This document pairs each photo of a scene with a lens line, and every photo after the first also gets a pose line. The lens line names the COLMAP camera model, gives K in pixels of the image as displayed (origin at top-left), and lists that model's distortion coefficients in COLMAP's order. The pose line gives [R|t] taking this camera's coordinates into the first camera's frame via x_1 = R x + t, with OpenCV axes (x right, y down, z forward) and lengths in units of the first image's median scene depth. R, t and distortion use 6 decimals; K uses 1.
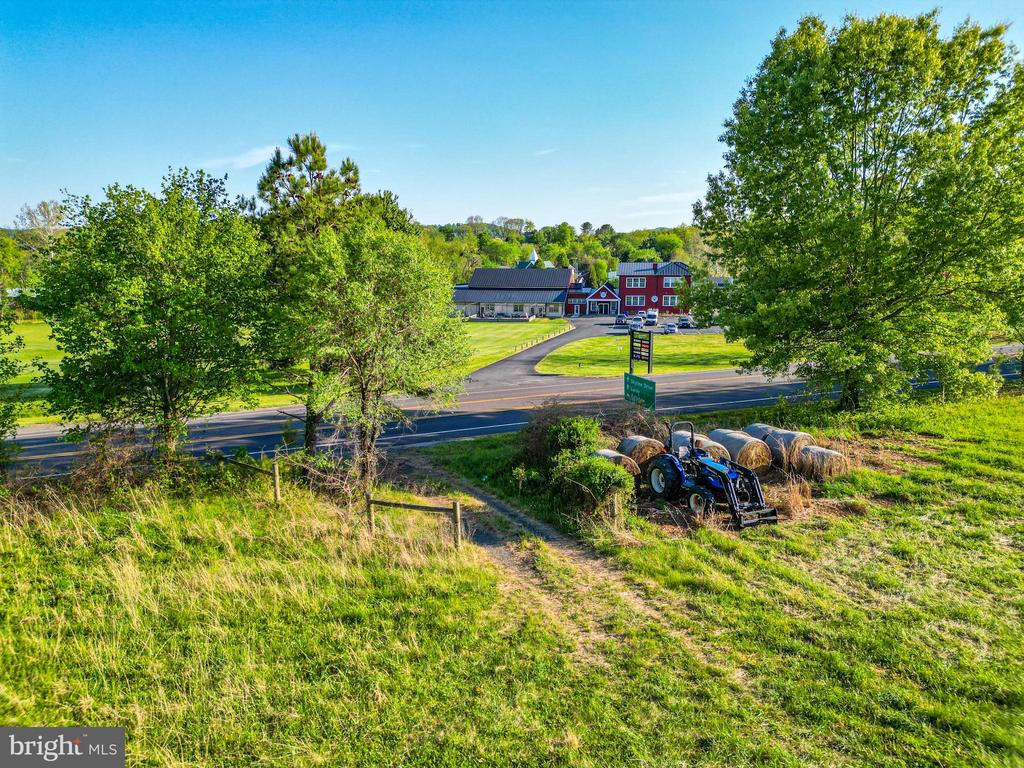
lens RADIAL K [[712.6, 0, 509.2], [0, 712.6, 383.8], [0, 0, 1]] dist [0.081230, -0.080247]
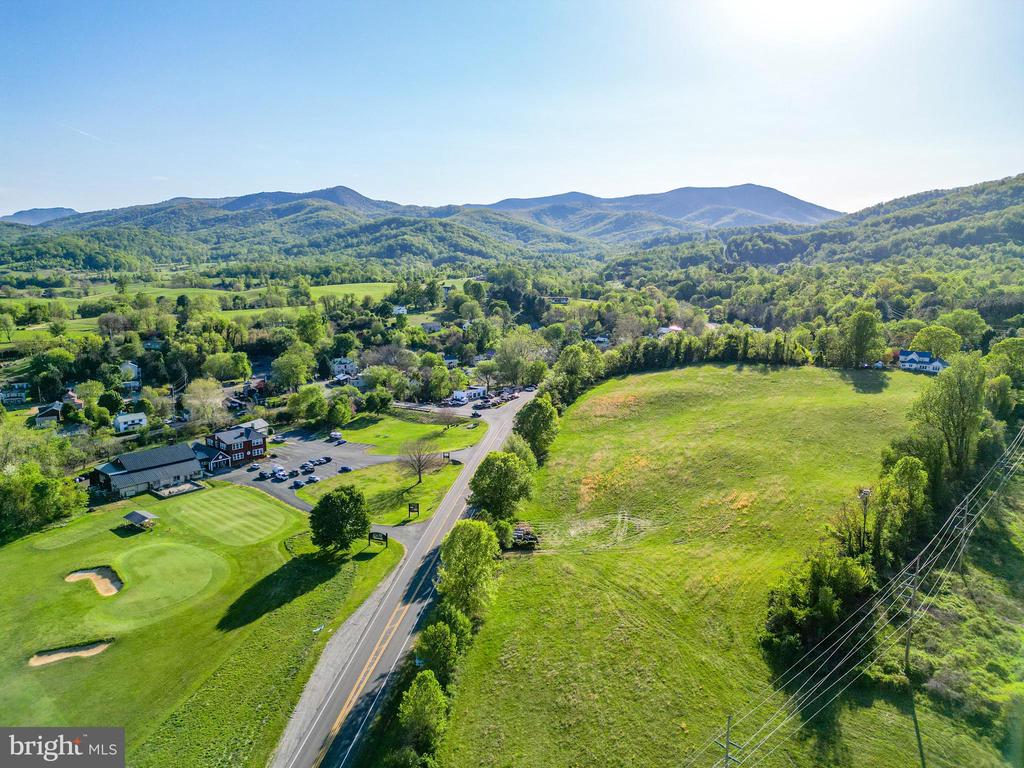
lens RADIAL K [[710.8, 0, 509.6], [0, 710.8, 385.0], [0, 0, 1]] dist [0.096866, -0.105283]
pose [[0.509524, -0.146242, 0.847938, -0.924775], [0.148747, 0.985585, 0.080599, -0.326375], [-0.847502, 0.085061, 0.523932, -0.457824]]
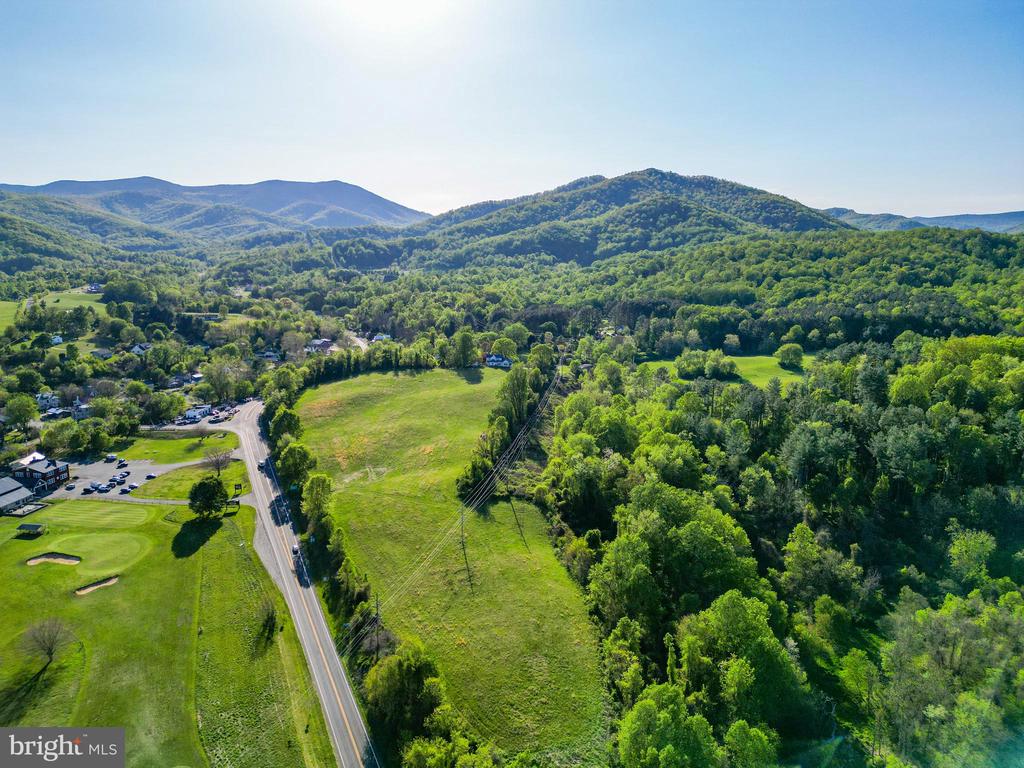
lens RADIAL K [[710.8, 0, 509.6], [0, 710.8, 385.0], [0, 0, 1]] dist [0.096866, -0.105283]
pose [[-0.009505, -0.184127, 0.982857, -1.985560], [0.176952, 0.967079, 0.182882, -0.563285], [-0.984174, 0.175656, 0.023390, -0.491349]]
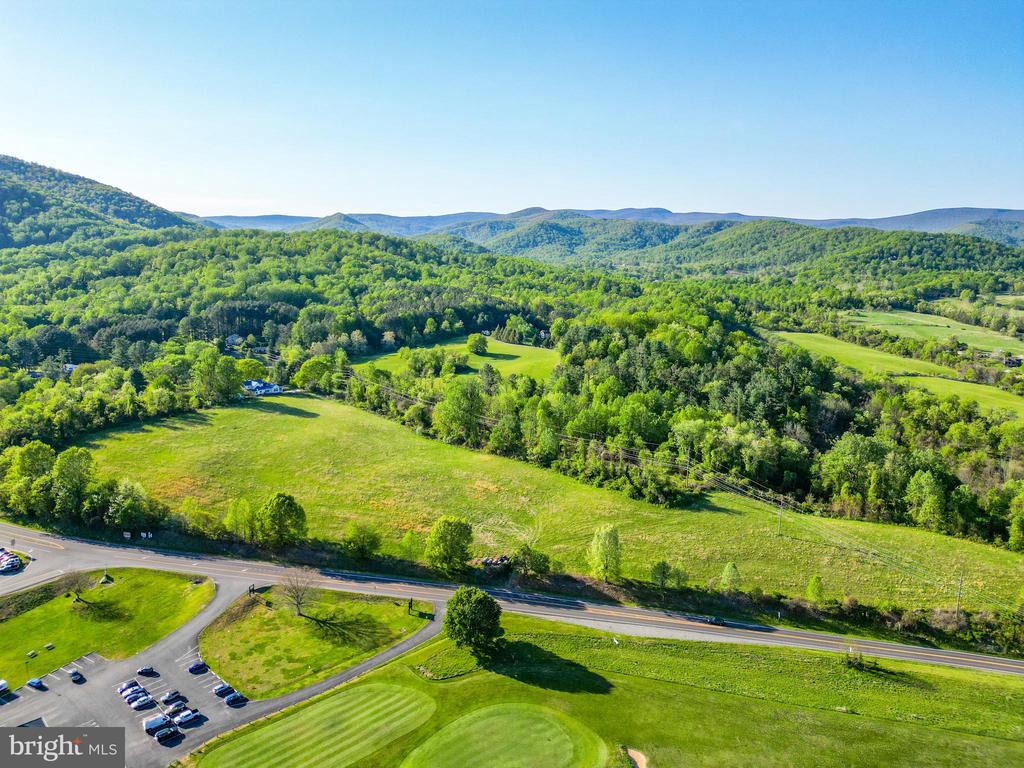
lens RADIAL K [[712.6, 0, 509.2], [0, 712.6, 383.8], [0, 0, 1]] dist [0.081230, -0.080247]
pose [[-0.813210, -0.109214, 0.571630, -0.857029], [0.101475, 0.940577, 0.324063, -0.882155], [-0.573055, 0.321538, -0.753805, 1.238323]]
